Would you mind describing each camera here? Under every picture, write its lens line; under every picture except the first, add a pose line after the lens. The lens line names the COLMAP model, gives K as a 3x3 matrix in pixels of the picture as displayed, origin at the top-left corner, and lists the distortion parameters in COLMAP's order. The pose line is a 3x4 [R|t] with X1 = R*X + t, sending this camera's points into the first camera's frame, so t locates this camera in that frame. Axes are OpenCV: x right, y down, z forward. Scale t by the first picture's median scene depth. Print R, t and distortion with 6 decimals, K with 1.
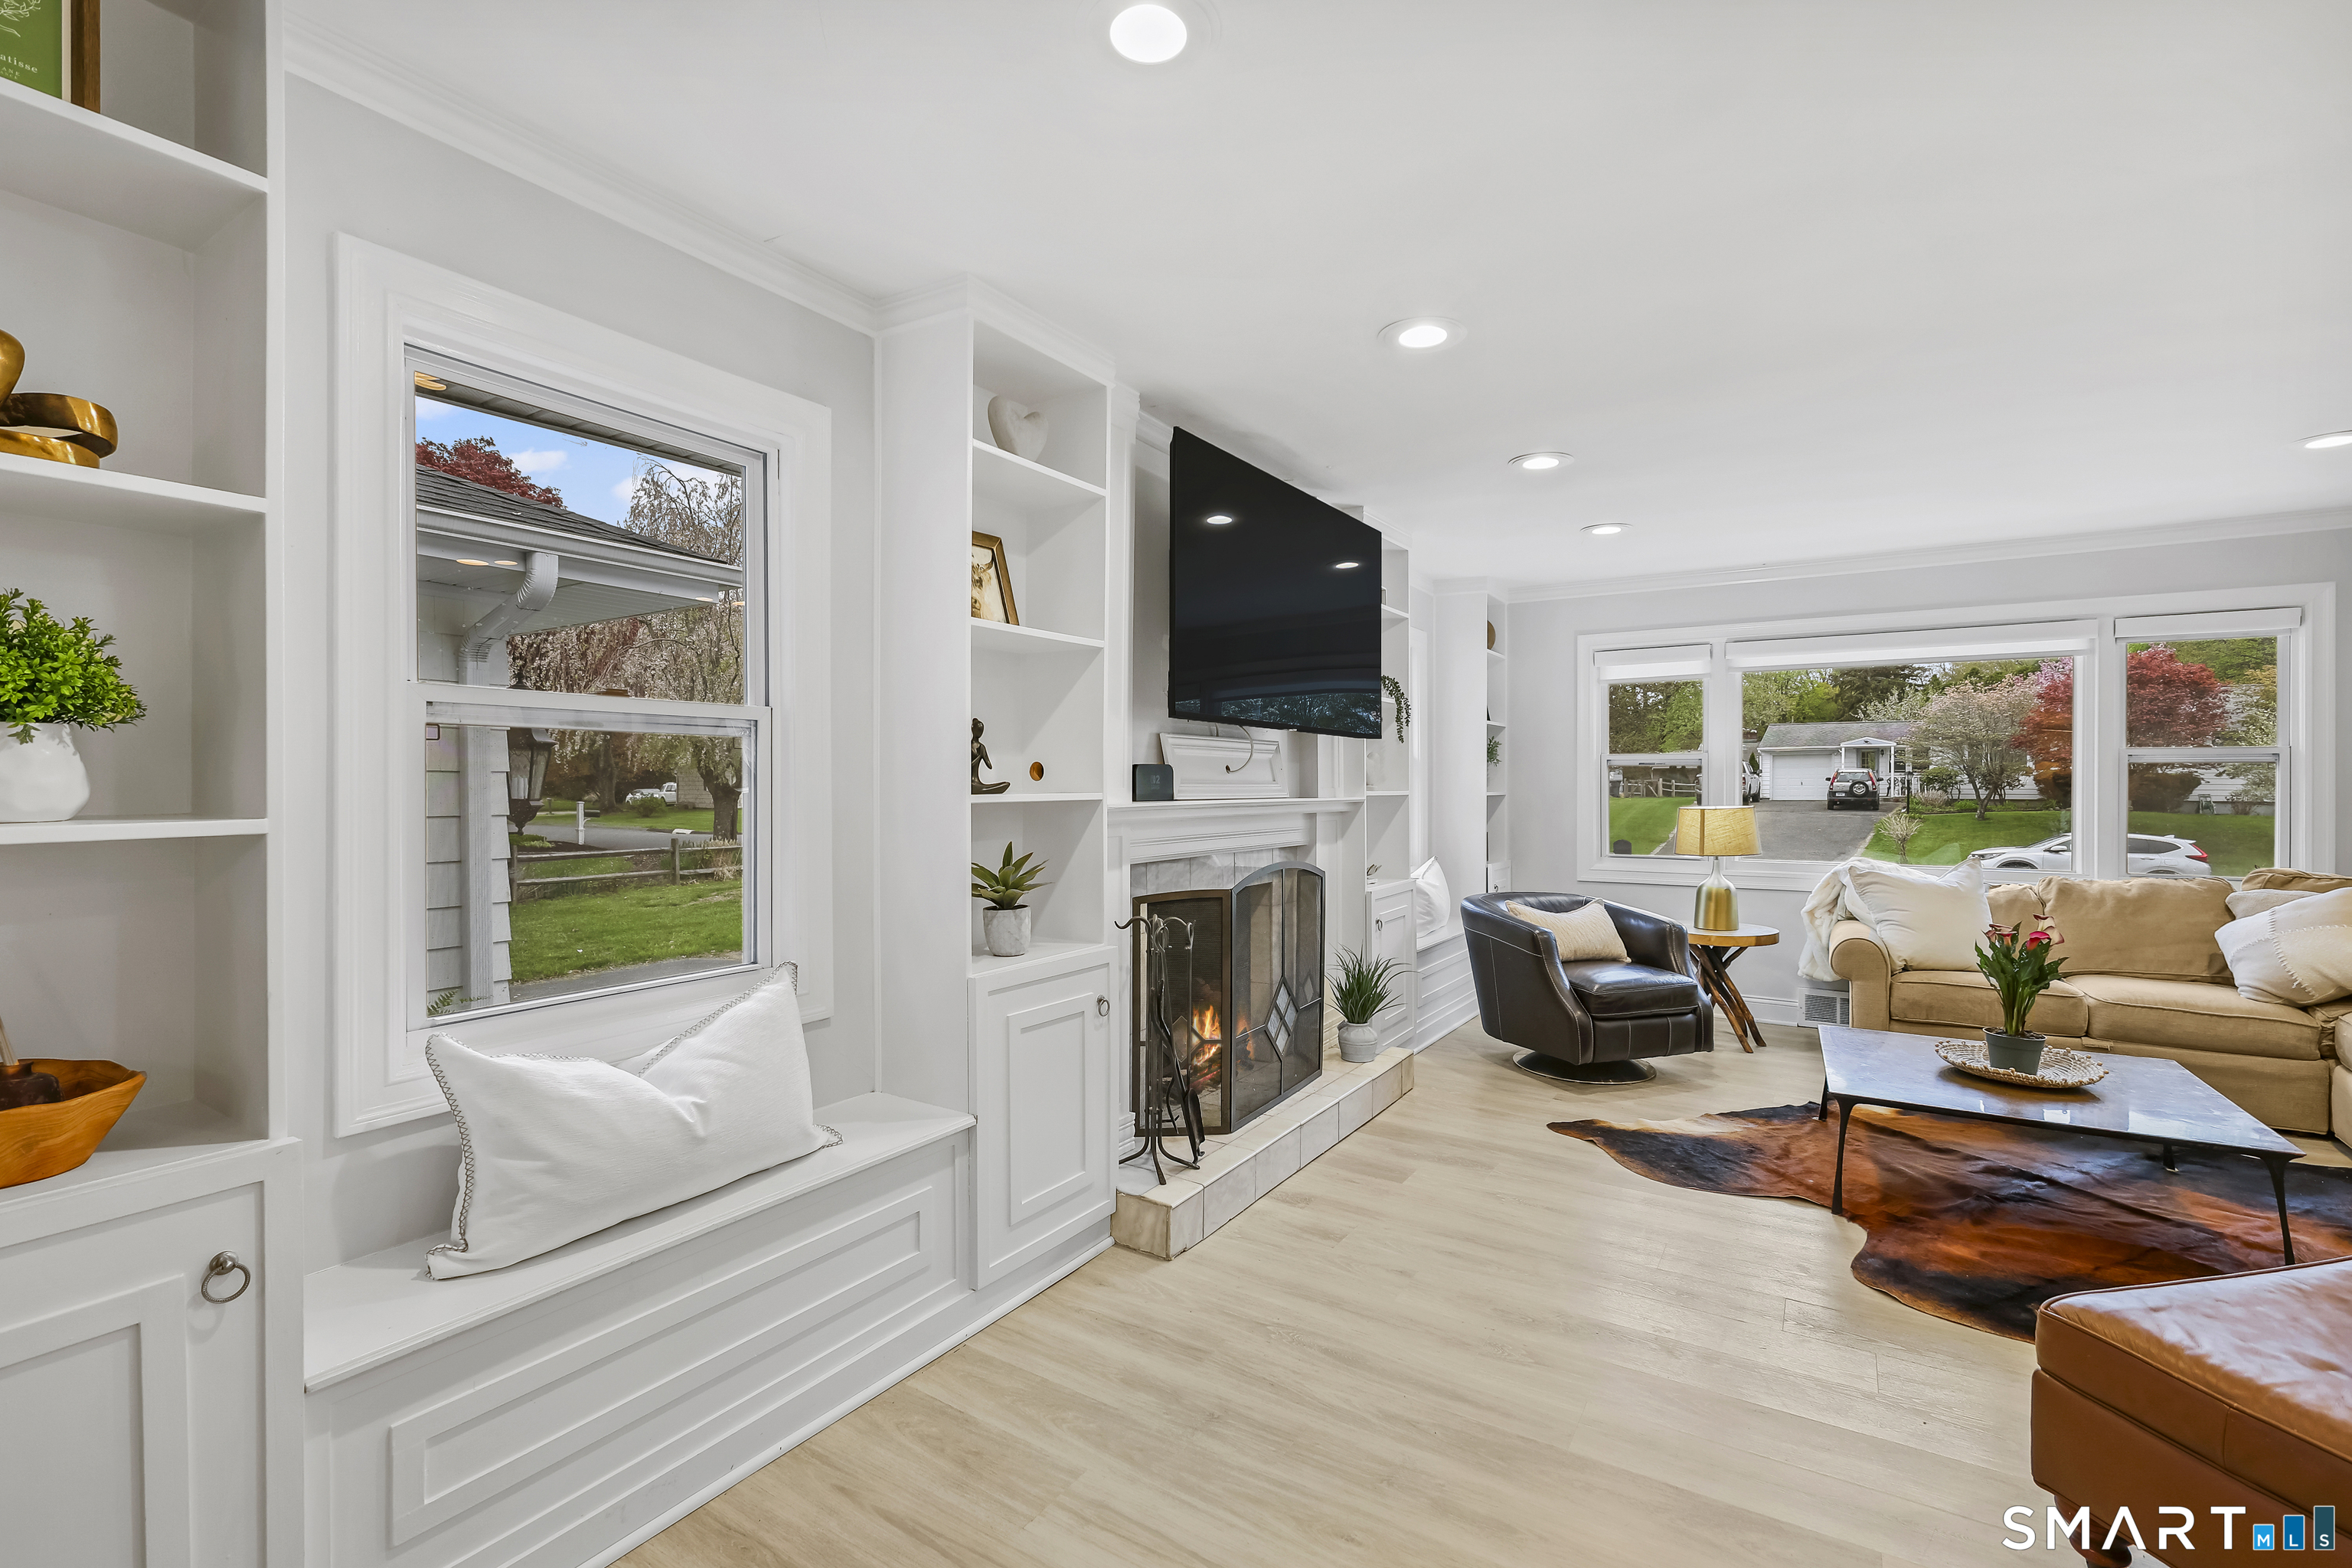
lens RADIAL K [[1042.4, 0, 1169.2], [0, 1042.4, 787.7], [0, 0, 1]] dist [0.001691, -0.000079]
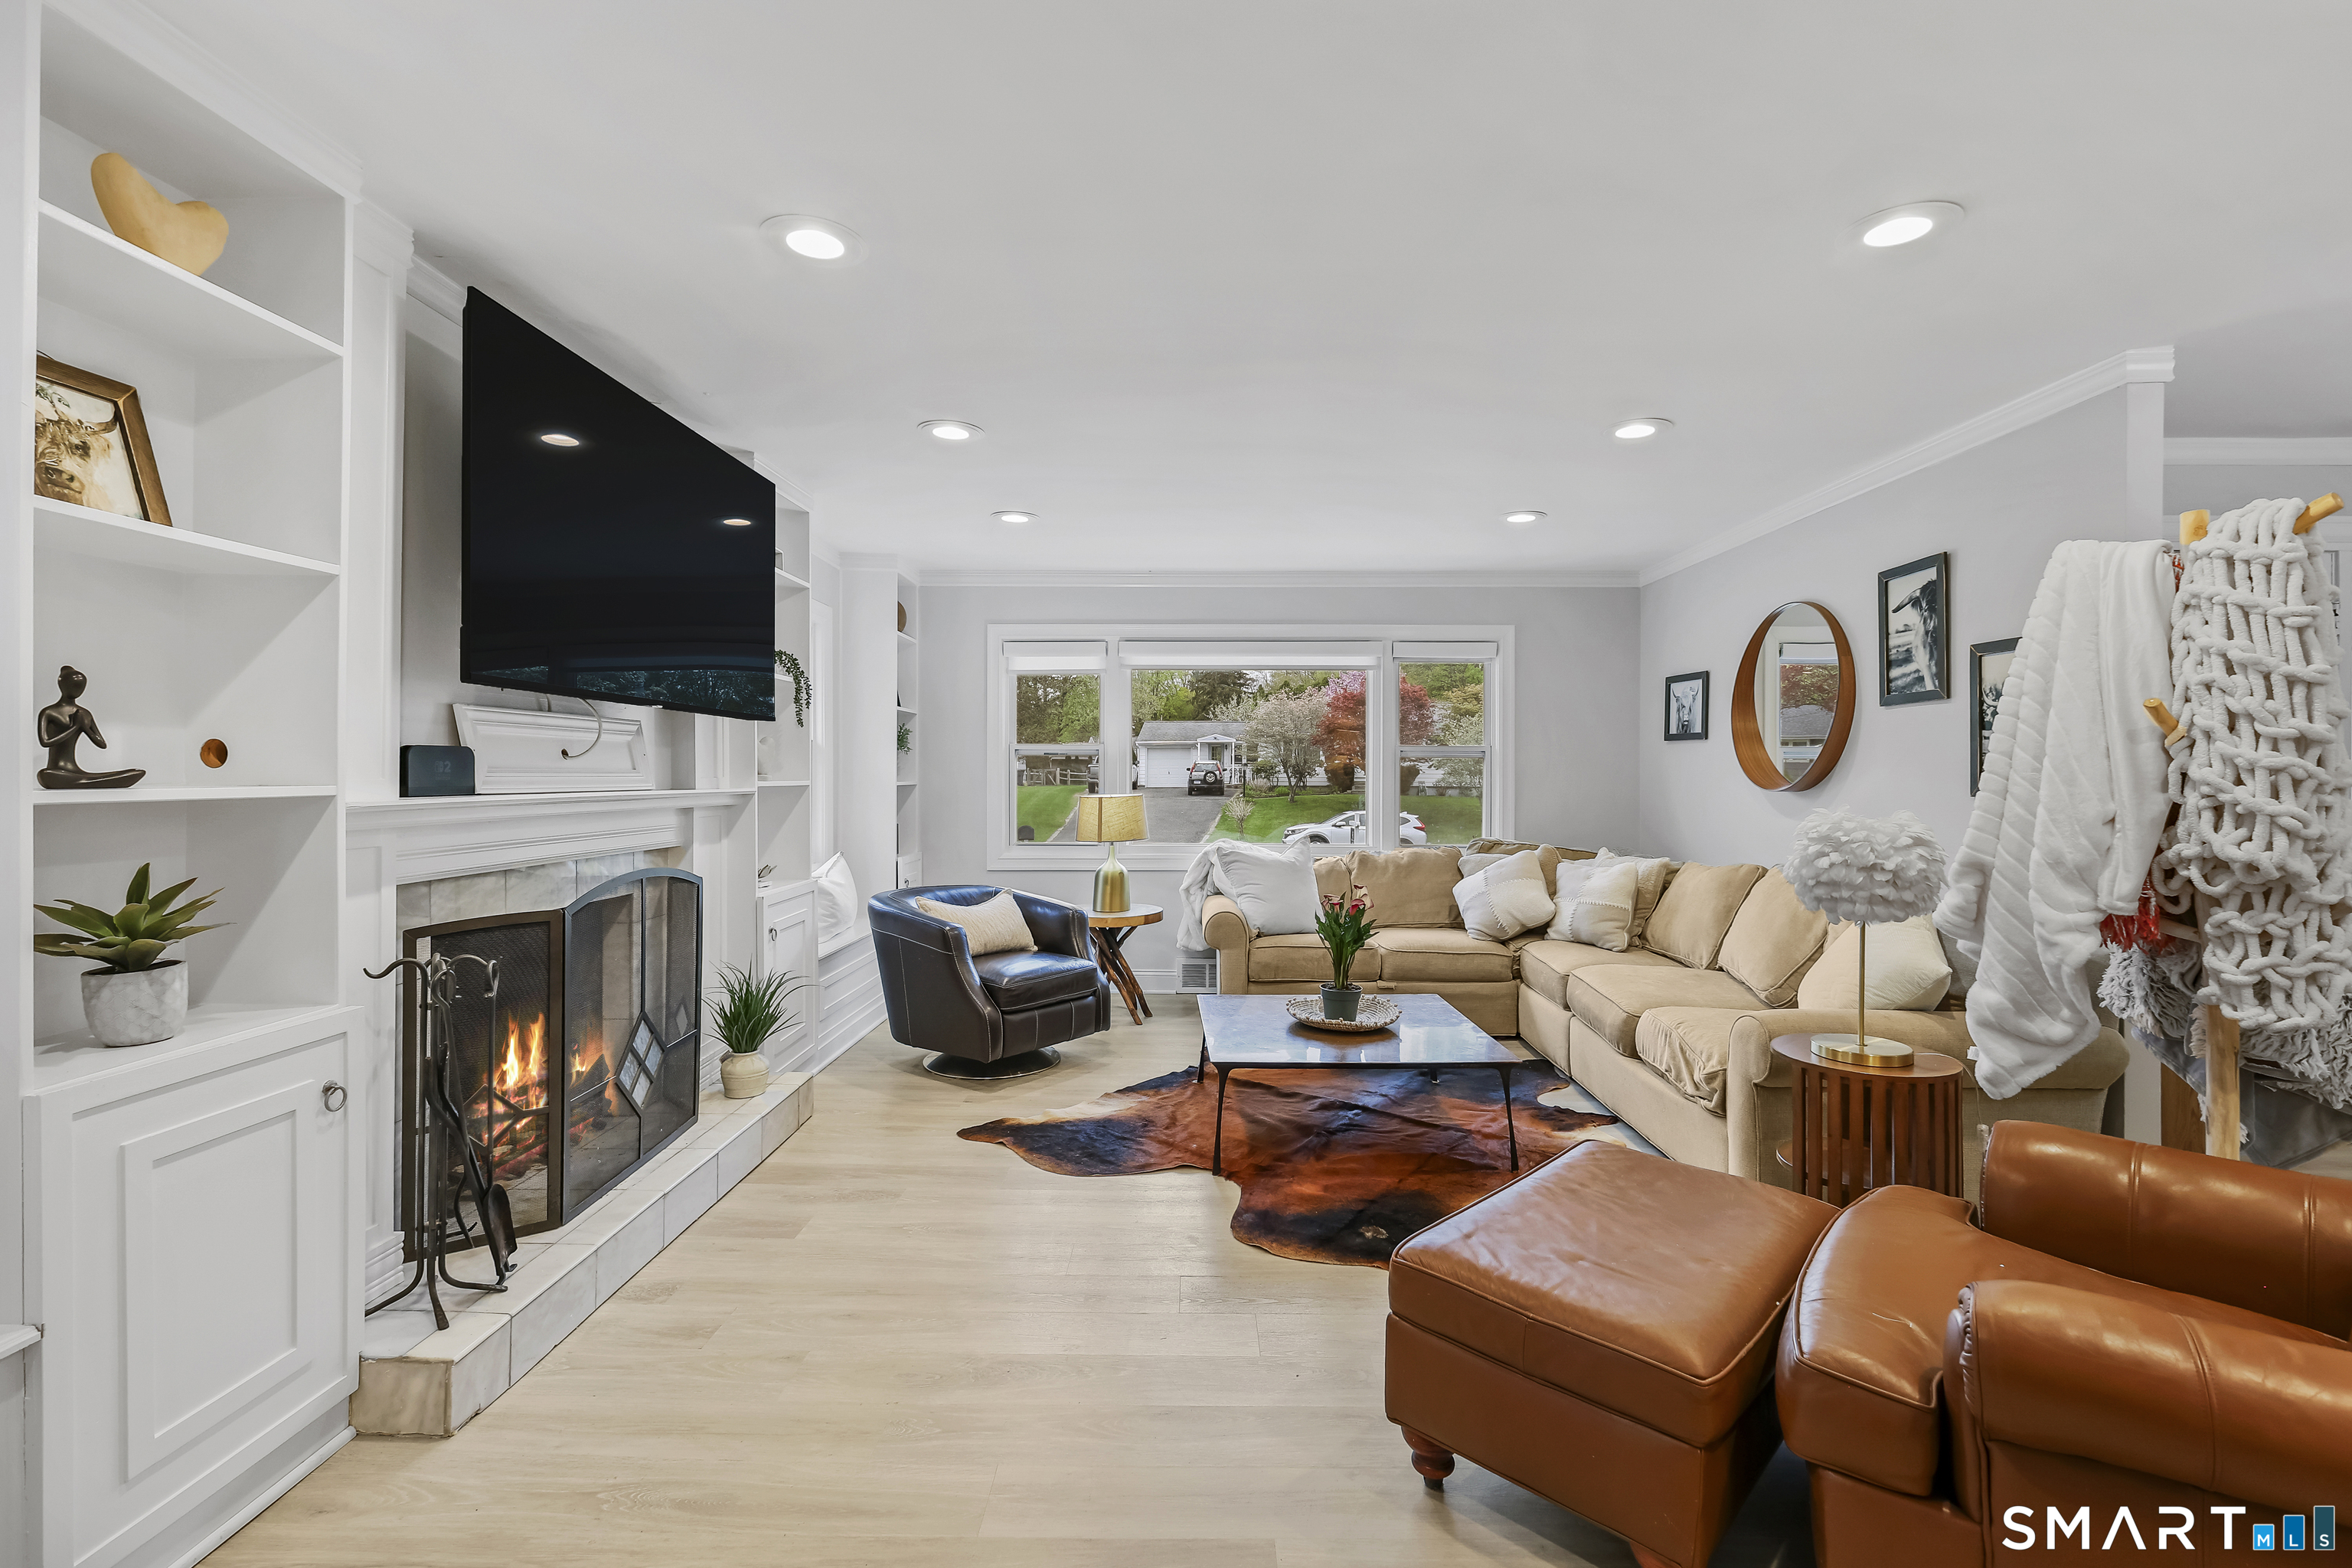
lens RADIAL K [[1042.7, 0, 1180.0], [0, 1042.7, 774.2], [0, 0, 1]] dist [0.002628, 0.000235]
pose [[0.848850, 0.001040, 0.528633, 0.033604], [0.000145, 0.999998, -0.002200, -0.000782], [-0.528634, 0.001944, 0.848848, 0.089530]]
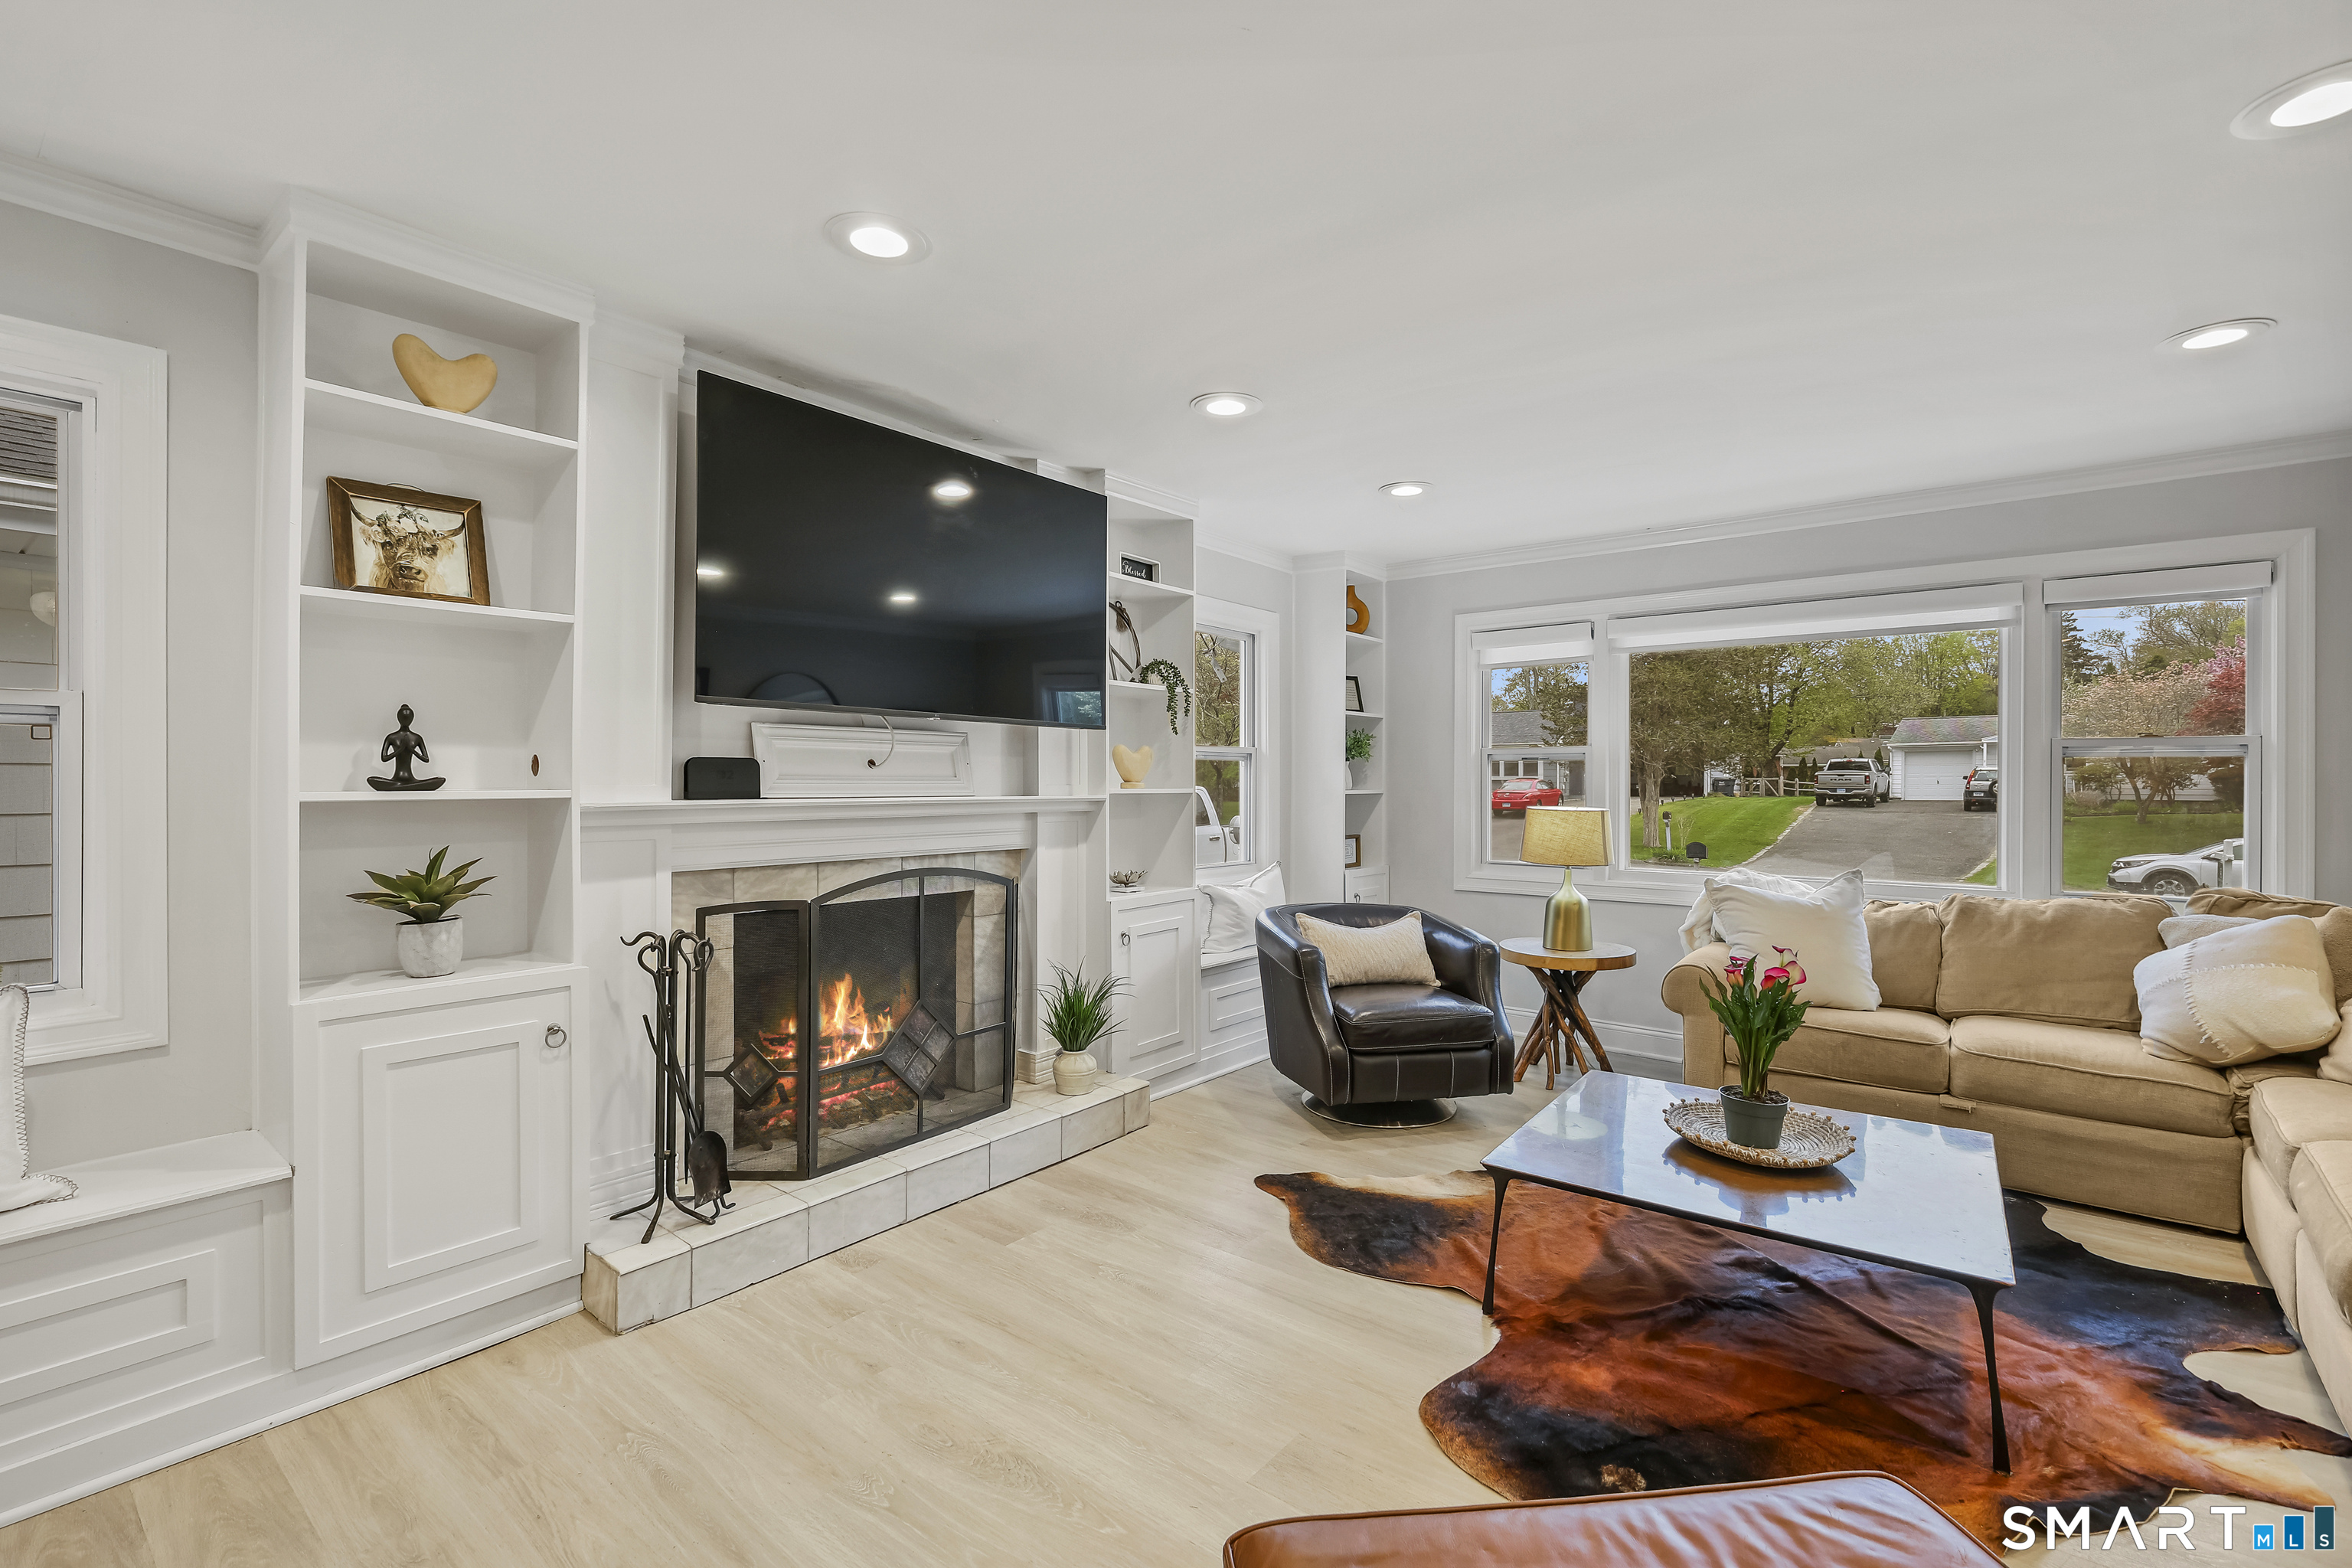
lens RADIAL K [[1040.7, 0, 1176.0], [0, 1040.7, 784.0], [0, 0, 1]] dist [0.001889, 0.000241]
pose [[0.994347, 0.001692, -0.106163, 0.399065], [-0.001857, 0.999997, -0.001451, 0.000152], [0.106160, 0.001640, 0.994348, 0.142562]]
